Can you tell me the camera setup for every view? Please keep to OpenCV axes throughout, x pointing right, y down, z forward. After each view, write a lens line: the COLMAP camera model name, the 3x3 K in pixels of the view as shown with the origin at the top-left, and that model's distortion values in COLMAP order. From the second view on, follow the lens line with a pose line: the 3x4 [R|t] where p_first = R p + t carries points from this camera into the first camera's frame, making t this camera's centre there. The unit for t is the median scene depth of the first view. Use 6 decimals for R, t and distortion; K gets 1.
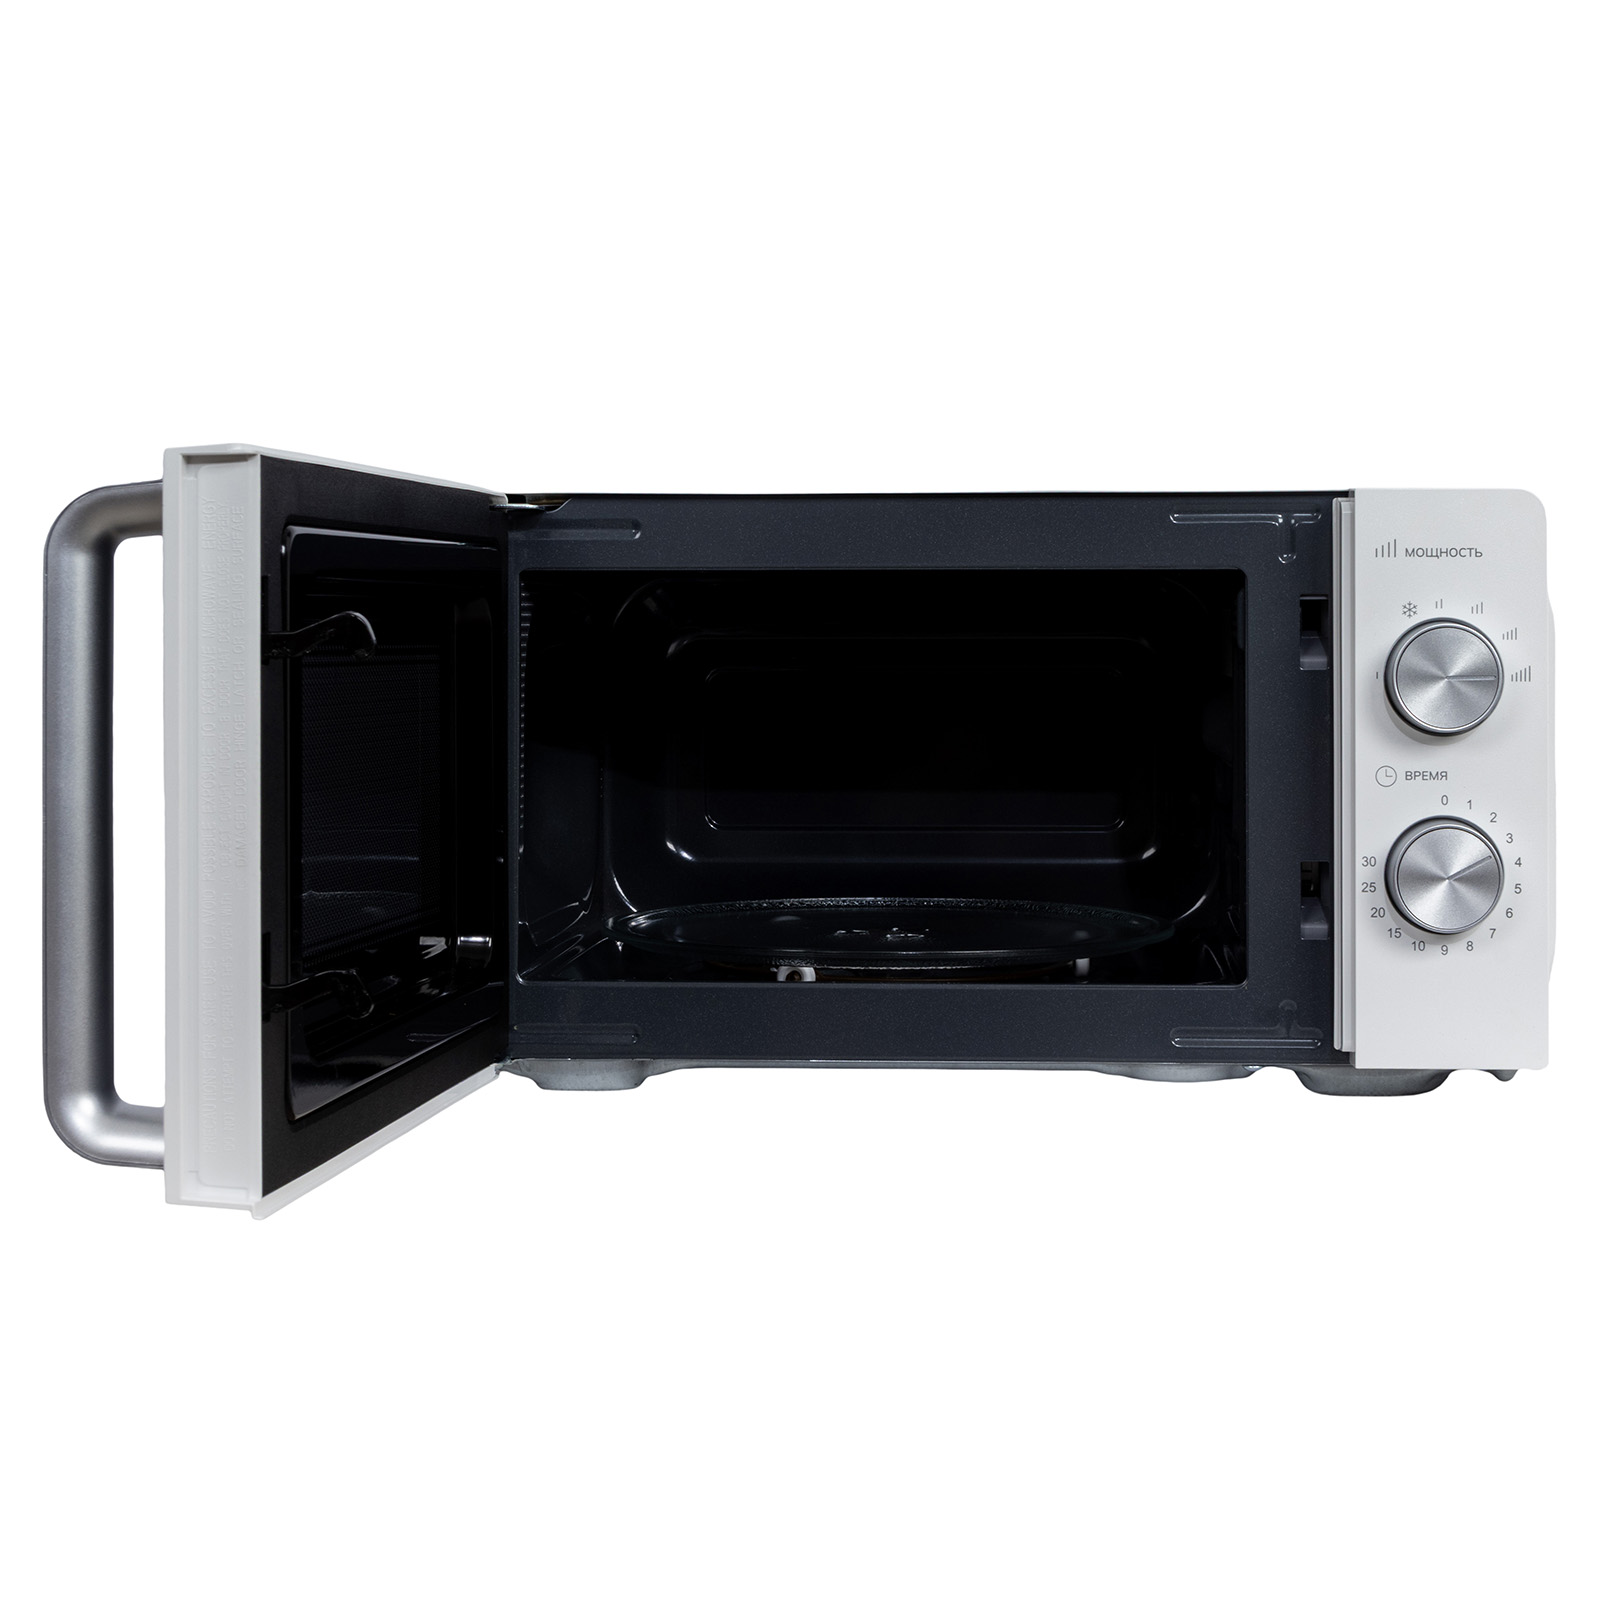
lens RADIAL K [[3414.1, 0, 800.0], [0, 3414.1, 800.0], [0, 0, 1]] dist [-0.065169, -0.416152]
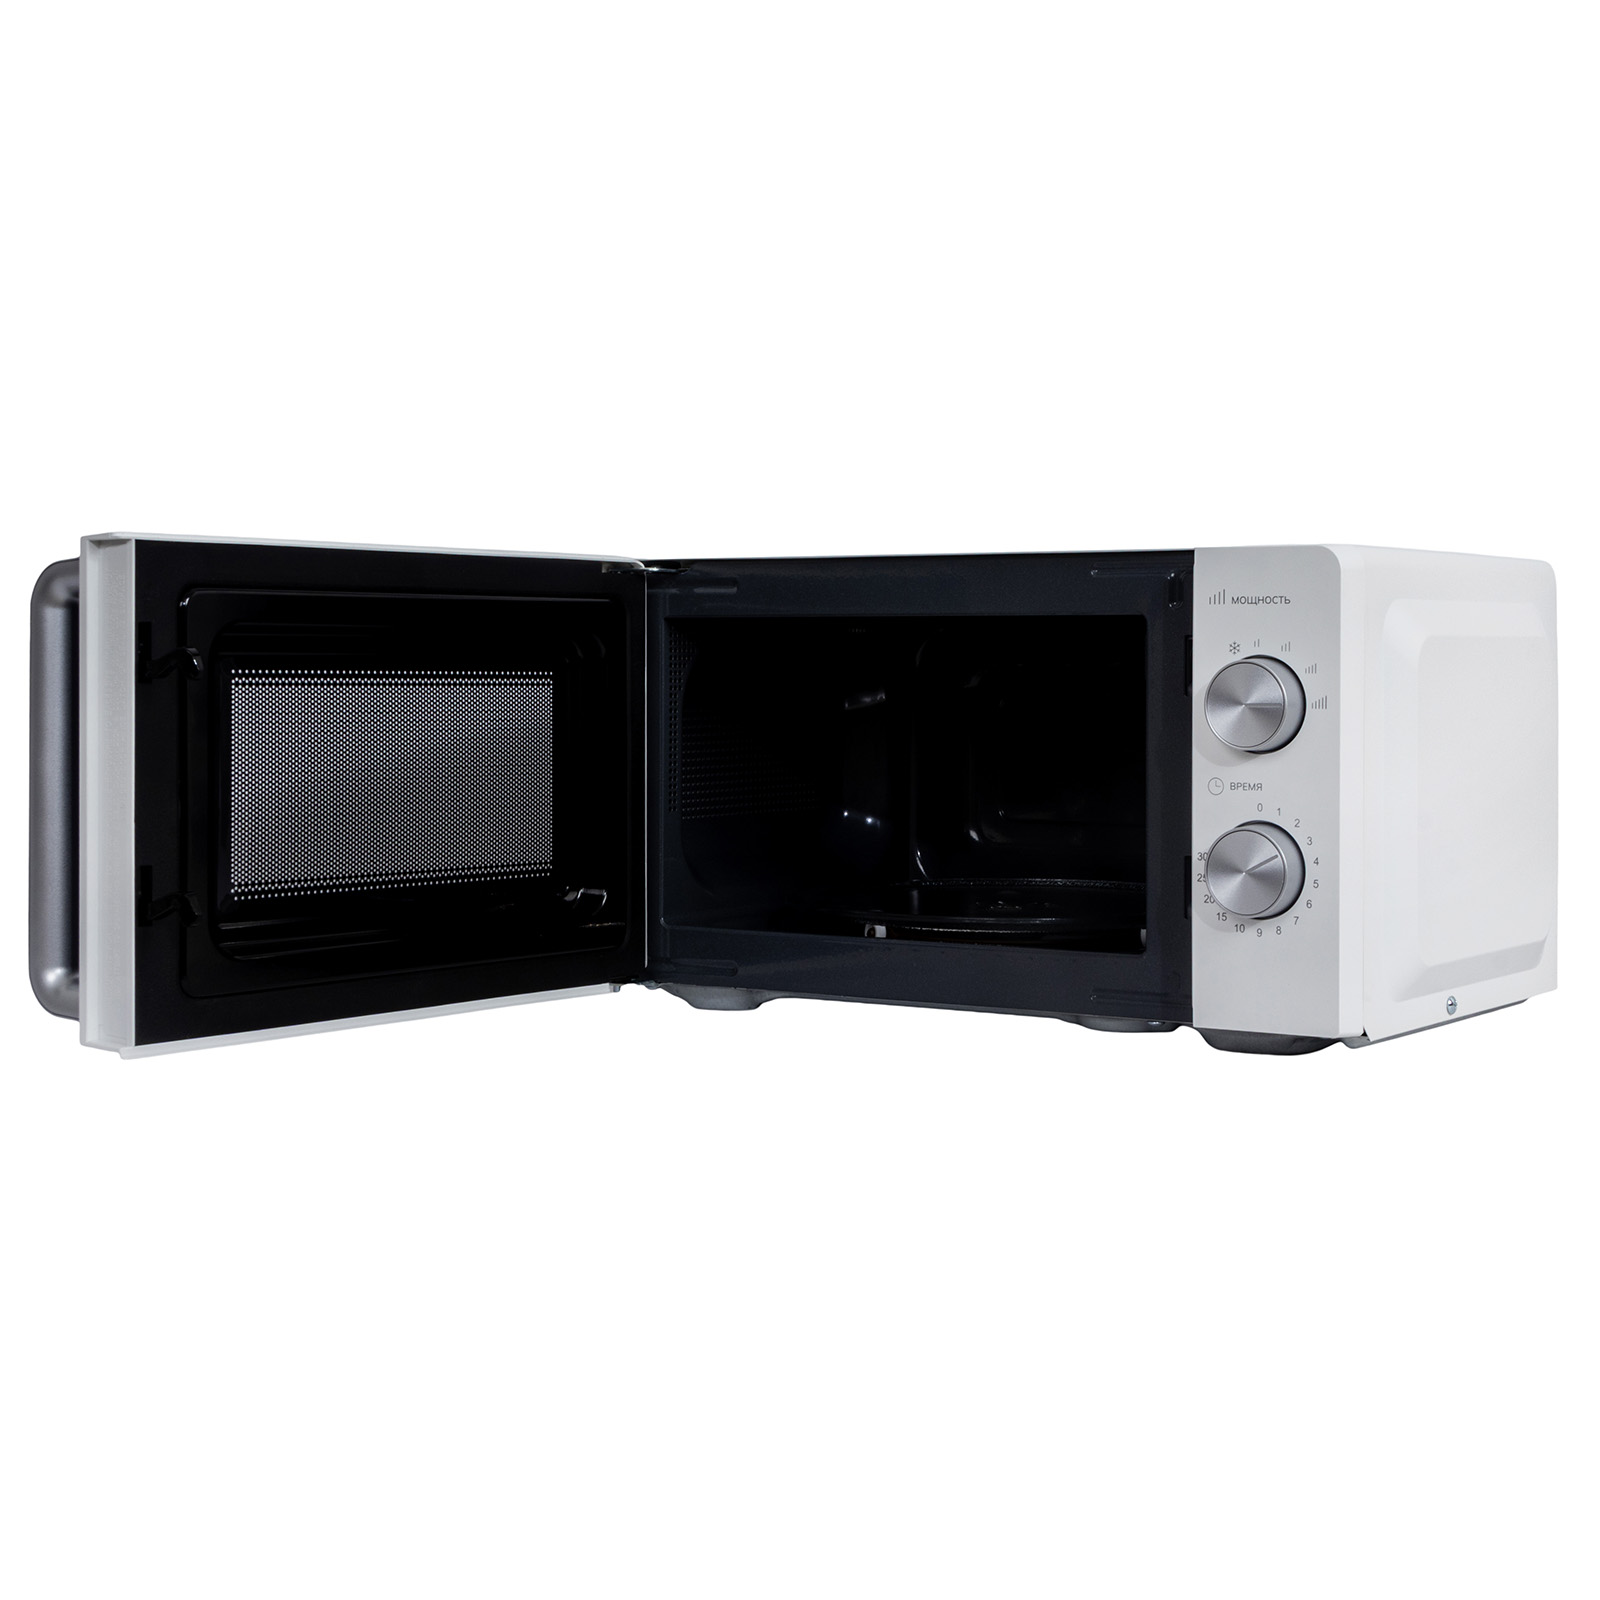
lens RADIAL K [[2899.4, 0, 800.0], [0, 2899.4, 800.0], [0, 0, 1]] dist [-0.043443, -0.133445]
pose [[0.878011, 0.027600, -0.477844, 0.533534], [-0.029663, 0.999555, 0.003229, -0.001021], [0.477721, 0.011340, 0.878439, 0.029841]]
